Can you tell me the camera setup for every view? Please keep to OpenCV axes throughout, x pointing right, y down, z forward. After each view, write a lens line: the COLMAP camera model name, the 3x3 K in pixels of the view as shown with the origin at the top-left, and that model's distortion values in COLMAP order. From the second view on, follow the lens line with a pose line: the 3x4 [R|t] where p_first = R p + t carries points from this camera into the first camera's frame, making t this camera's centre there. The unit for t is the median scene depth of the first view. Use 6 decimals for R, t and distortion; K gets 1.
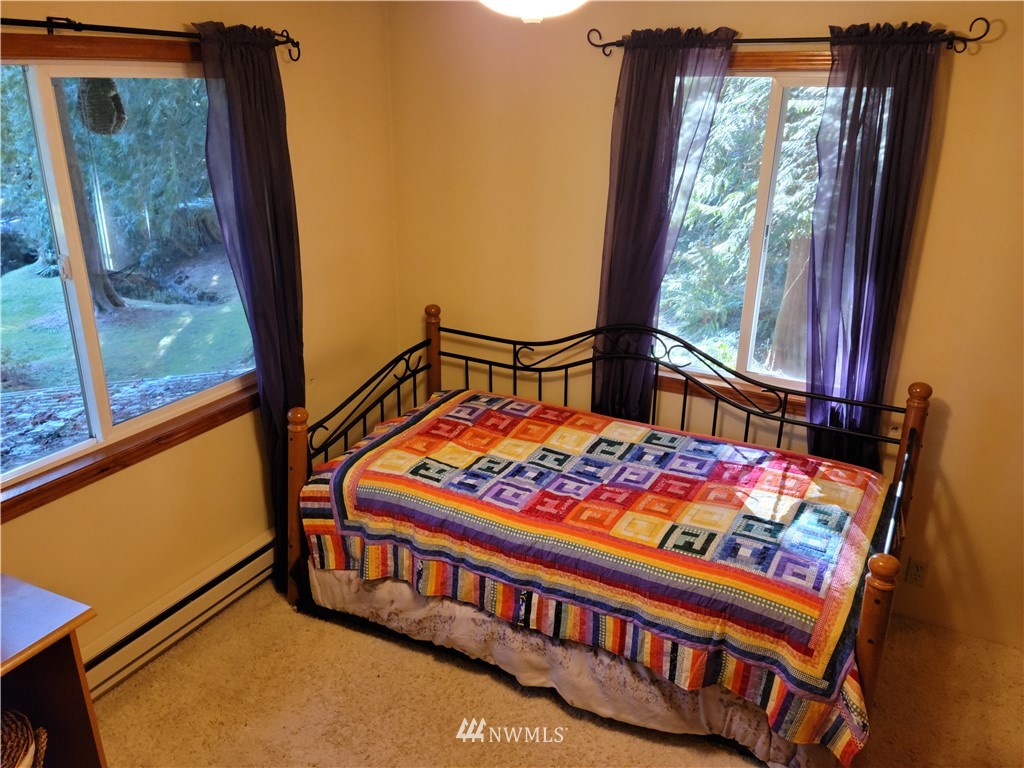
lens RADIAL K [[808.4, 0, 507.8], [0, 808.4, 383.7], [0, 0, 1]] dist [0.097199, -0.101789]
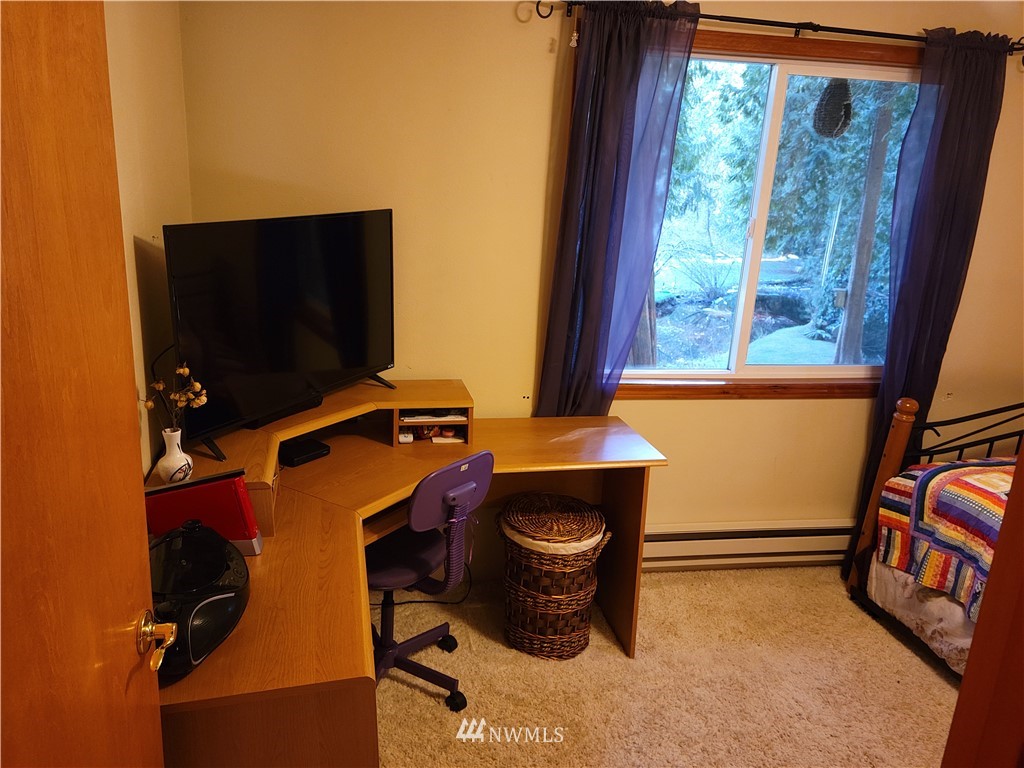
lens RADIAL K [[808.4, 0, 510.1], [0, 808.4, 379.3], [0, 0, 1]] dist [0.097199, -0.101789]
pose [[0.627245, 0.240910, -0.740625, 0.178846], [-0.317396, 0.947475, 0.039387, 0.123523], [0.711213, 0.210366, 0.670763, -0.040238]]
